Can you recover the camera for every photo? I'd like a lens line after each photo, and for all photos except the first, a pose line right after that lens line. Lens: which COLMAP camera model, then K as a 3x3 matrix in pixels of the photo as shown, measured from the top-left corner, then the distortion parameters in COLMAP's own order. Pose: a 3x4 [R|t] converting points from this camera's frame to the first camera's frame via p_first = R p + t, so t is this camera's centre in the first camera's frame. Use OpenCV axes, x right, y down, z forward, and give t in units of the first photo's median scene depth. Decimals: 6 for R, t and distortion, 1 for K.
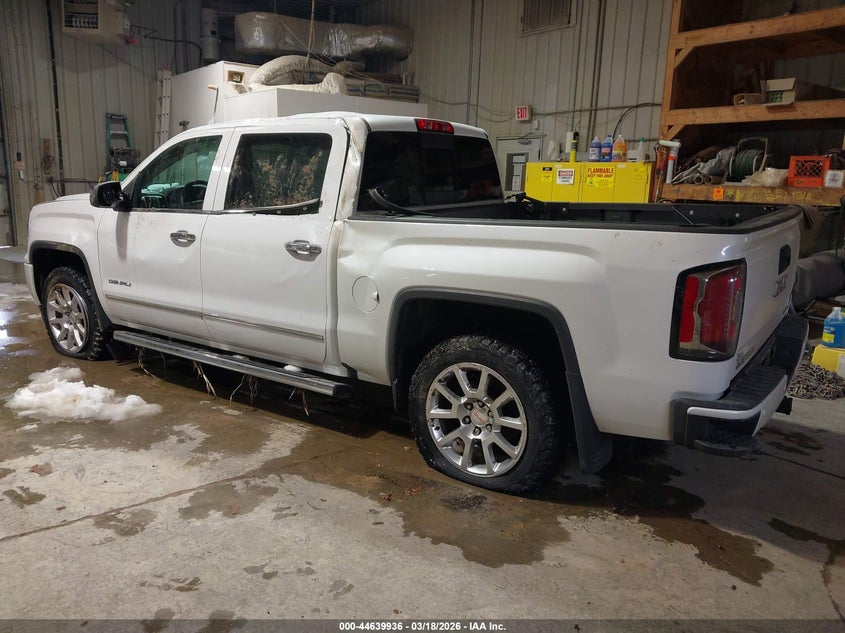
lens RADIAL K [[652.3, 0, 422.0], [0, 652.3, 312.1], [0, 0, 1]] dist [0.014760, -0.005985]
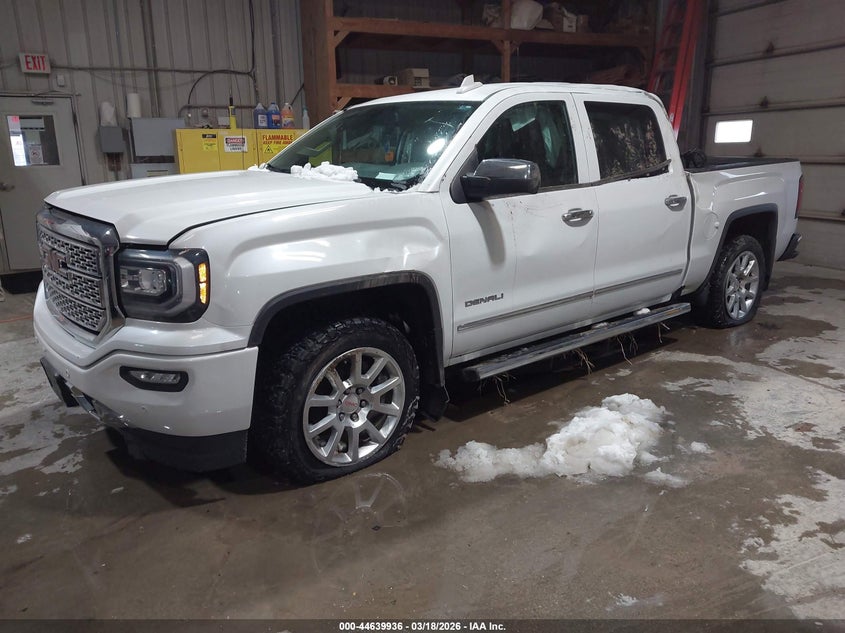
lens RADIAL K [[652.3, 0, 422.0], [0, 652.3, 312.1], [0, 0, 1]] dist [0.014760, -0.005985]
pose [[0.272183, -0.260386, 0.926346, -1.306408], [0.214036, 0.954957, 0.205539, -0.220832], [-0.938139, 0.142327, 0.315654, 0.949655]]
